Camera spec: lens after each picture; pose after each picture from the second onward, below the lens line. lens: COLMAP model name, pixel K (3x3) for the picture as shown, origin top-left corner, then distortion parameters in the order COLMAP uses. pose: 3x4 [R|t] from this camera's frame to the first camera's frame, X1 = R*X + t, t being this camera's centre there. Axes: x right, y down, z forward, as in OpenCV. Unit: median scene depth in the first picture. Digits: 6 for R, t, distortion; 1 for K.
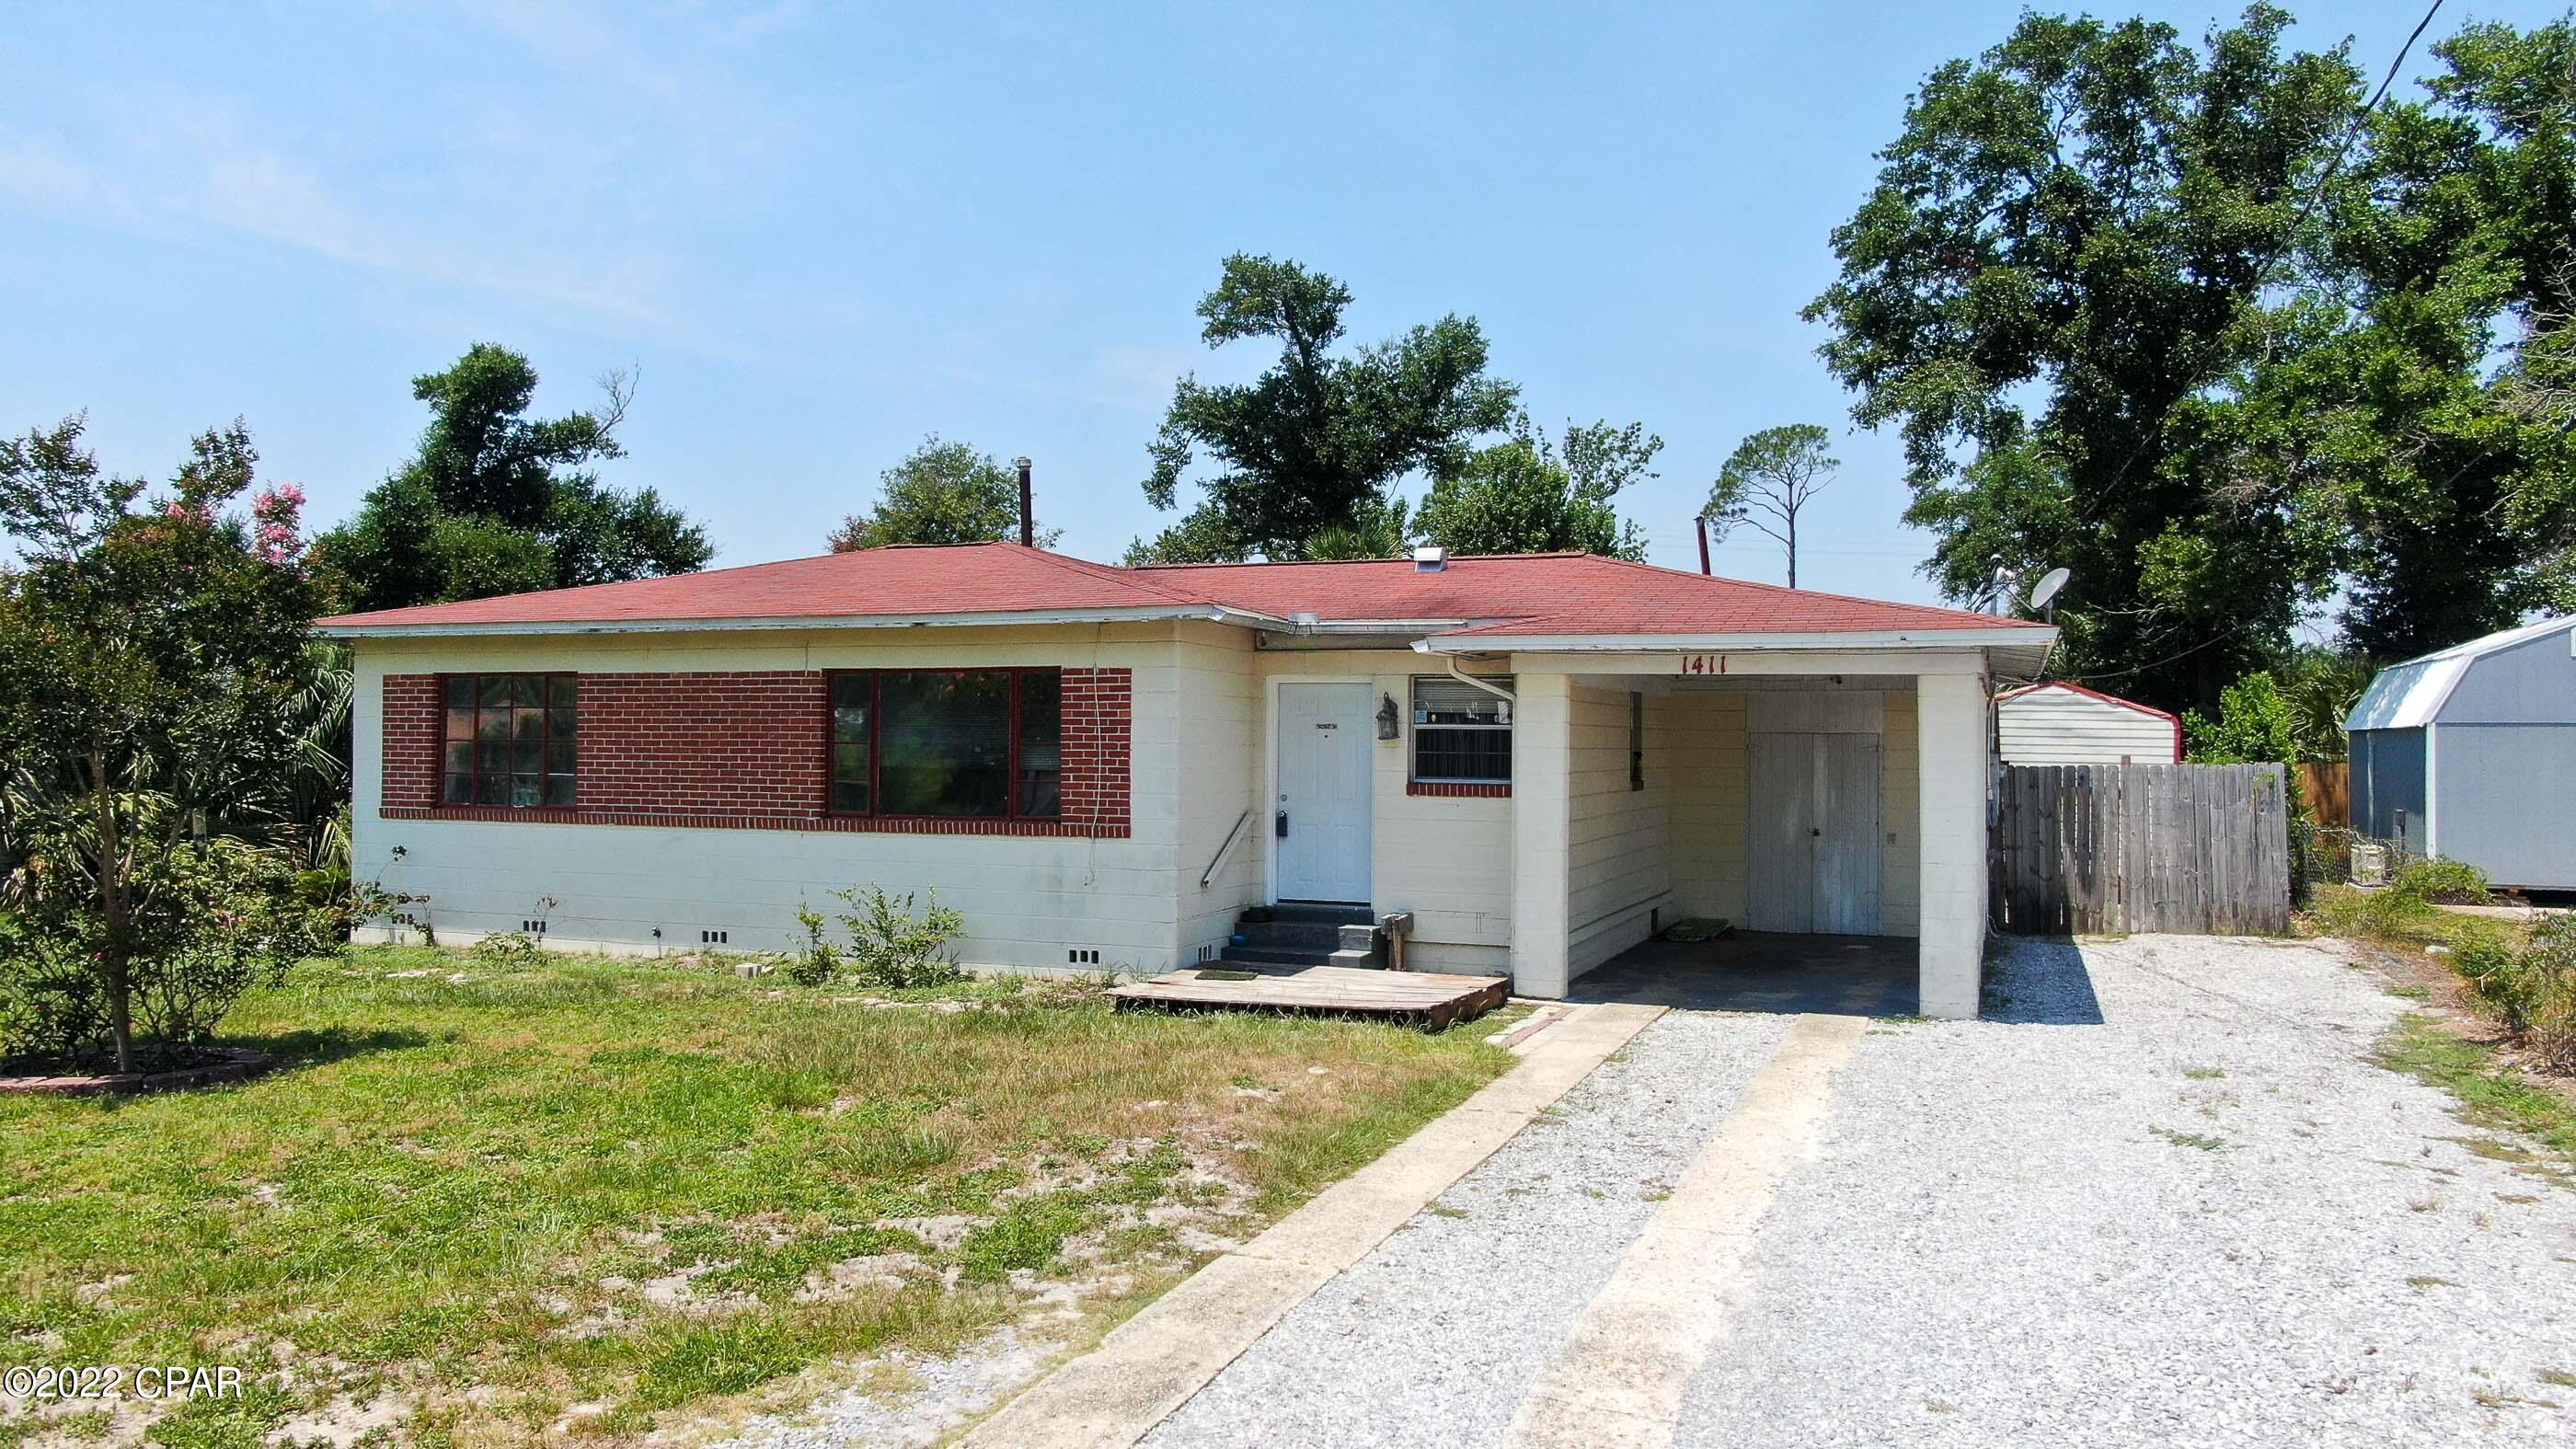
lens RADIAL K [[1845.9, 0, 1284.4], [0, 1845.9, 726.2], [0, 0, 1]] dist [-0.014225, 0.001715]
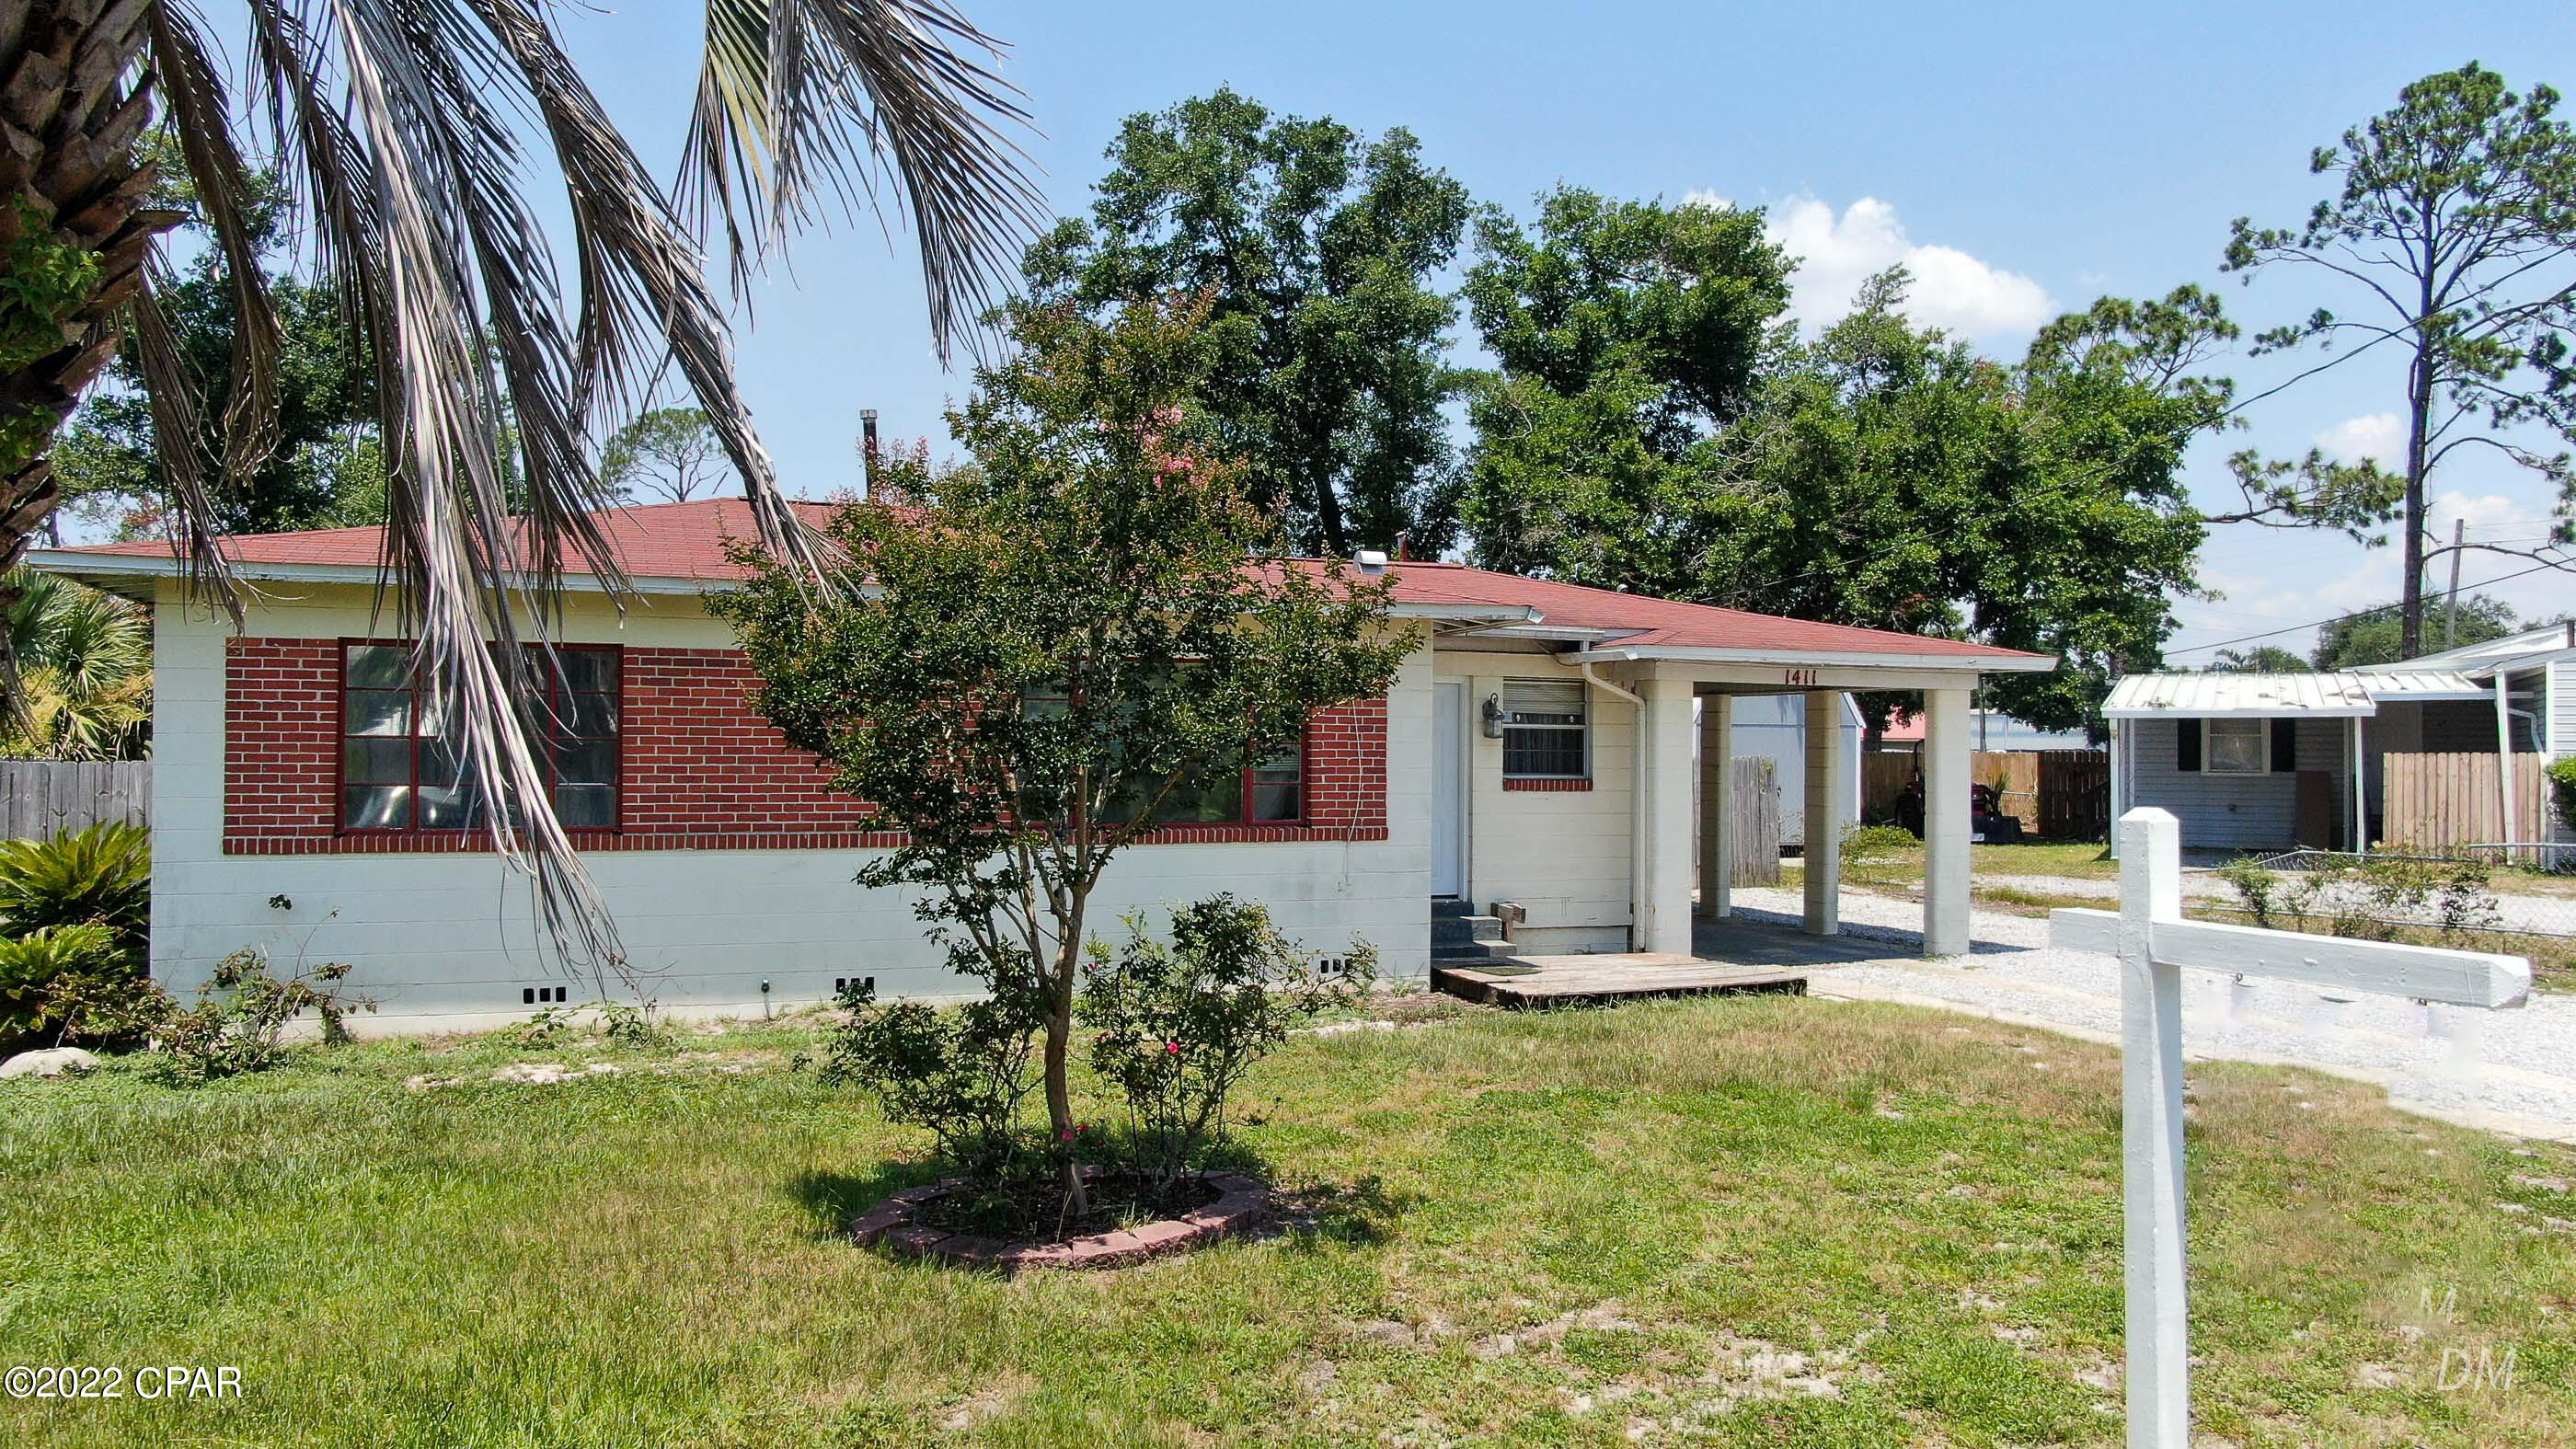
lens RADIAL K [[1845.9, 0, 1285.5], [0, 1845.9, 729.0], [0, 0, 1]] dist [-0.014225, 0.001715]
pose [[0.747932, 0.004047, 0.663763, -0.690493], [-0.009495, 0.999944, 0.004602, -0.001662], [-0.663708, -0.009744, 0.747929, 0.276719]]
